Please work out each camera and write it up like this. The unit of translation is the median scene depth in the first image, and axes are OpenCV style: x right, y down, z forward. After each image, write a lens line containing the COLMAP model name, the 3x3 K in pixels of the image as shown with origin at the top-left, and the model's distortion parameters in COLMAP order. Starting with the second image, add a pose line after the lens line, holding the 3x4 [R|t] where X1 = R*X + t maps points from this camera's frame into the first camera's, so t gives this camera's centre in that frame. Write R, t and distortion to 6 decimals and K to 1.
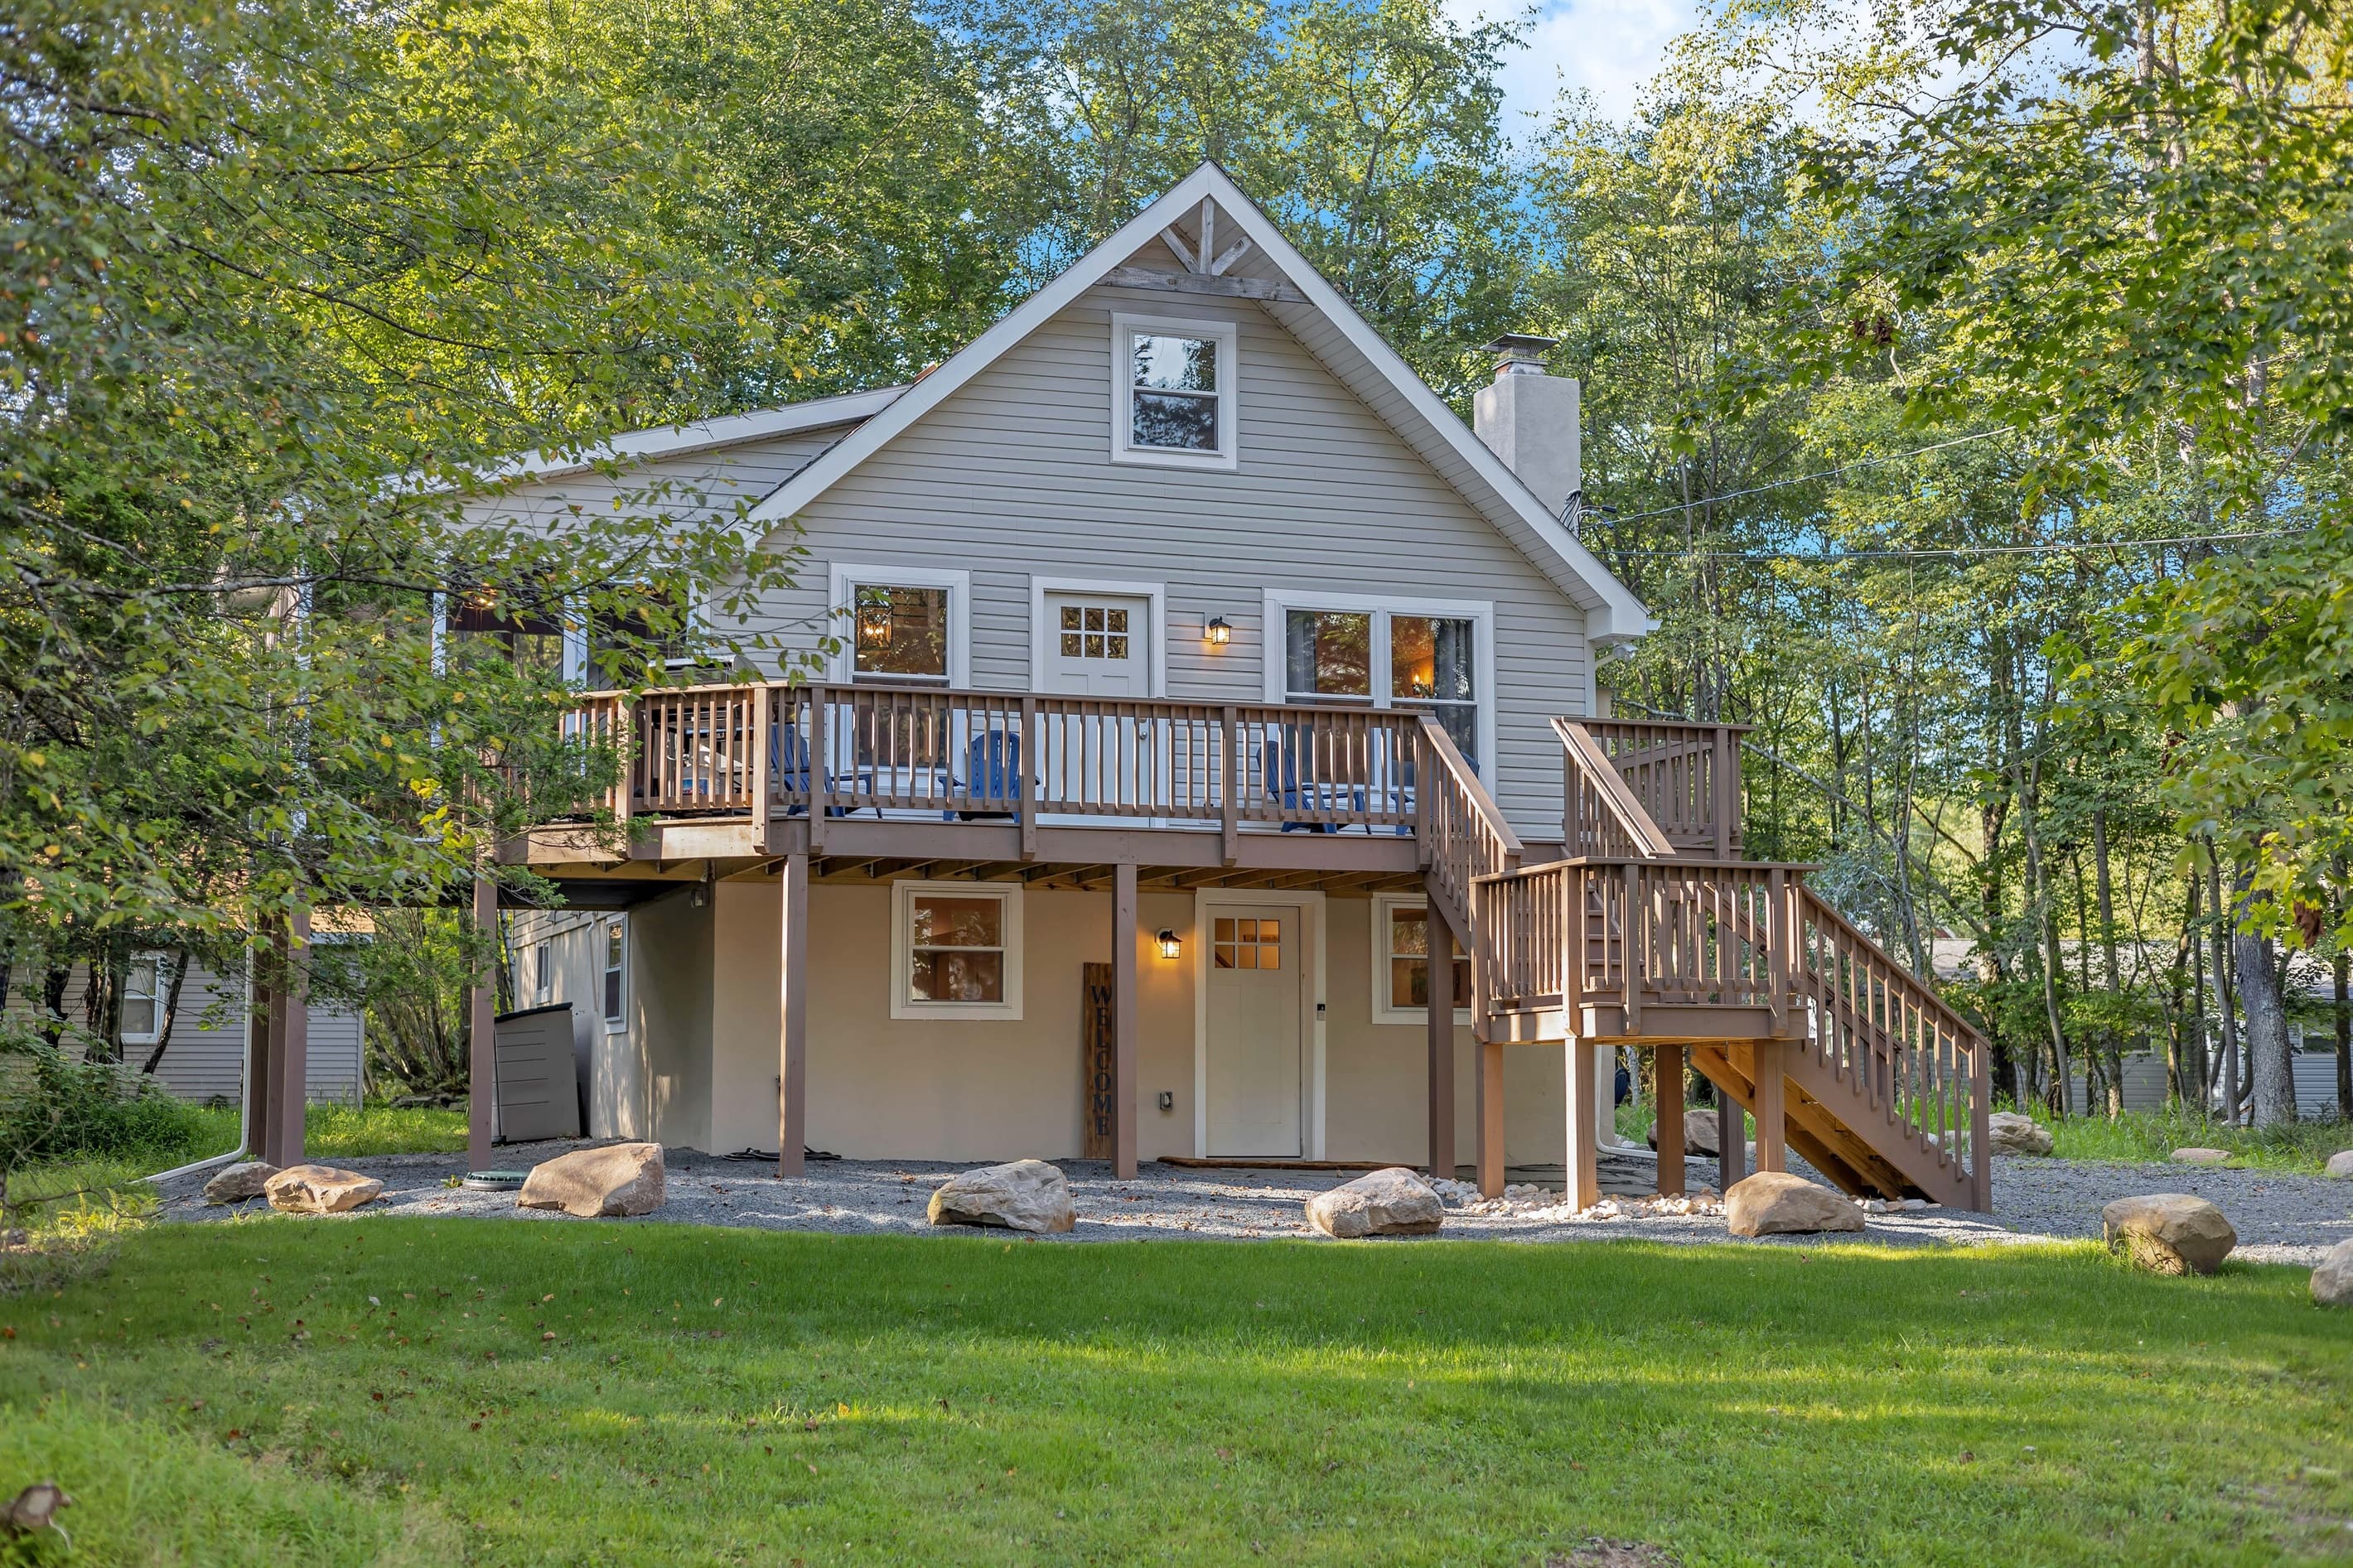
lens RADIAL K [[3089.1, 0, 1120.7], [0, 3089.1, 844.3], [0, 0, 1]] dist [-0.009885, -0.034154]
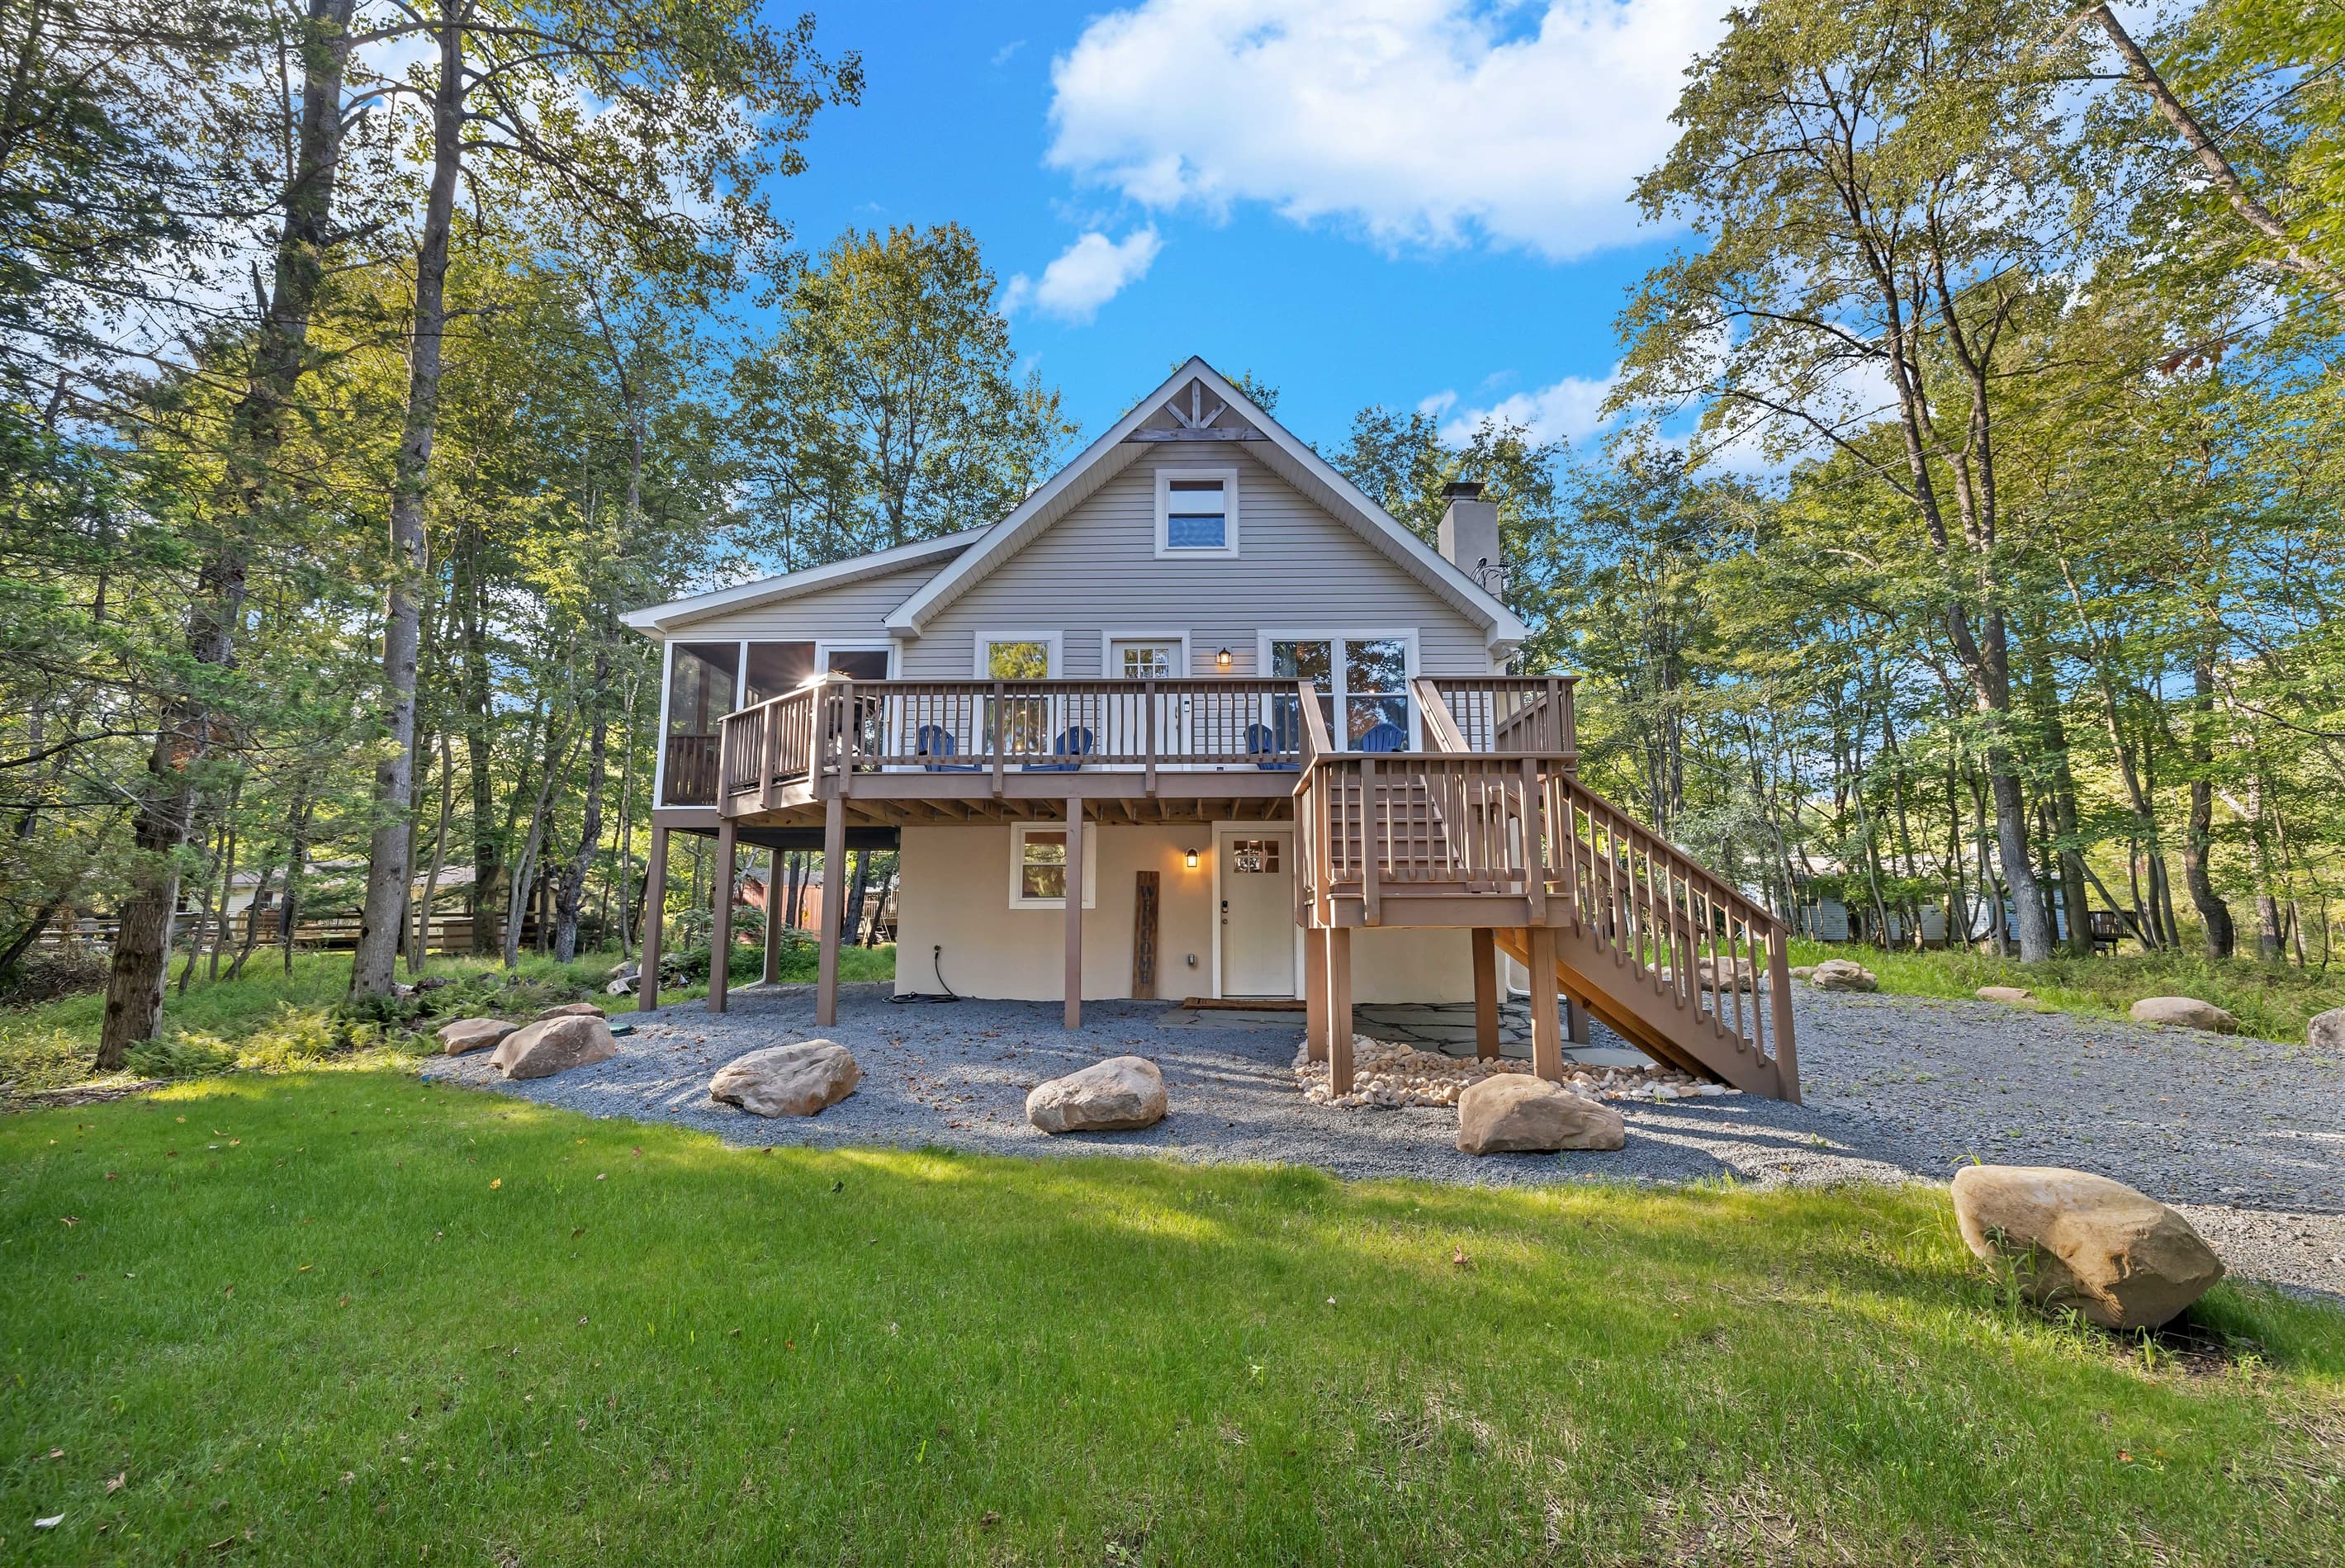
lens RADIAL K [[977.0, 0, 1174.5], [0, 977.0, 790.4], [0, 0, 1]] dist [-0.001242, -0.000557]
pose [[0.945296, -0.050651, -0.322259, 0.165361], [0.033592, 0.997735, -0.058282, 0.026639], [0.324481, 0.044269, 0.944856, 0.529750]]
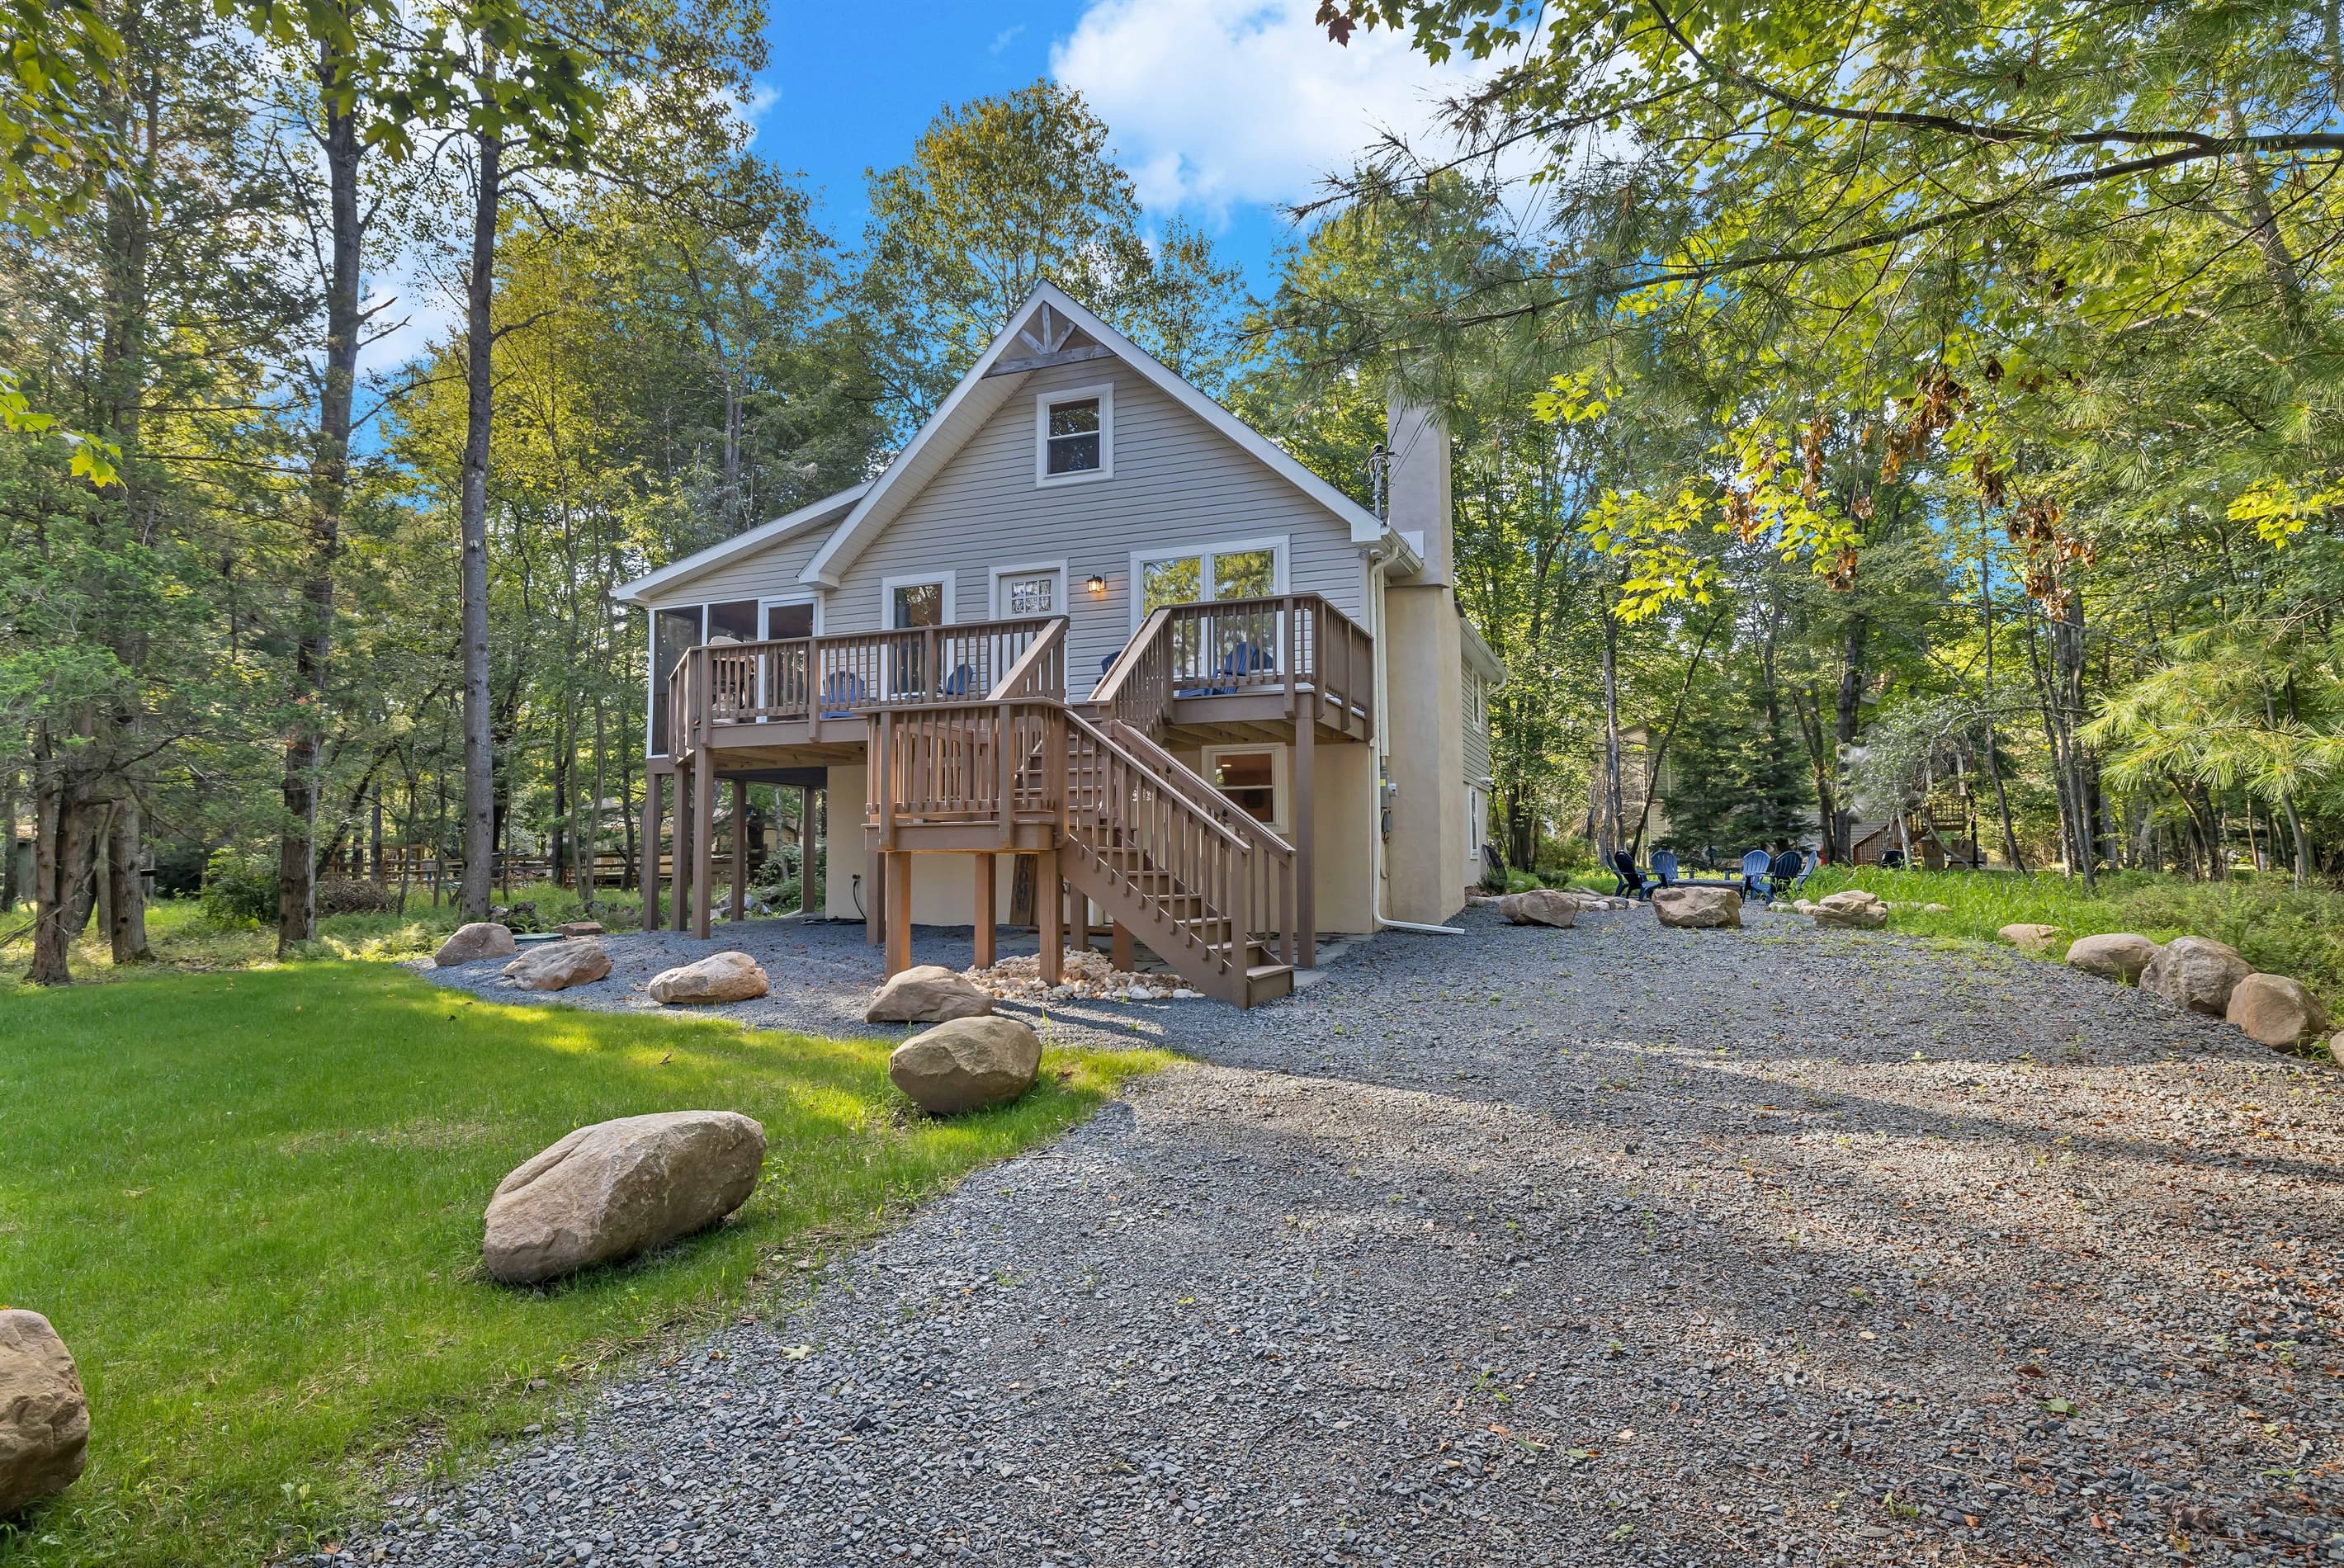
lens RADIAL K [[1245.2, 0, 1179.6], [0, 1245.2, 800.7], [0, 0, 1]] dist [-0.001591, -0.000764]
pose [[0.773985, -0.042857, -0.631752, 0.455969], [0.064576, 0.997847, 0.011421, 0.034861], [0.629902, -0.049636, 0.775087, 0.541612]]
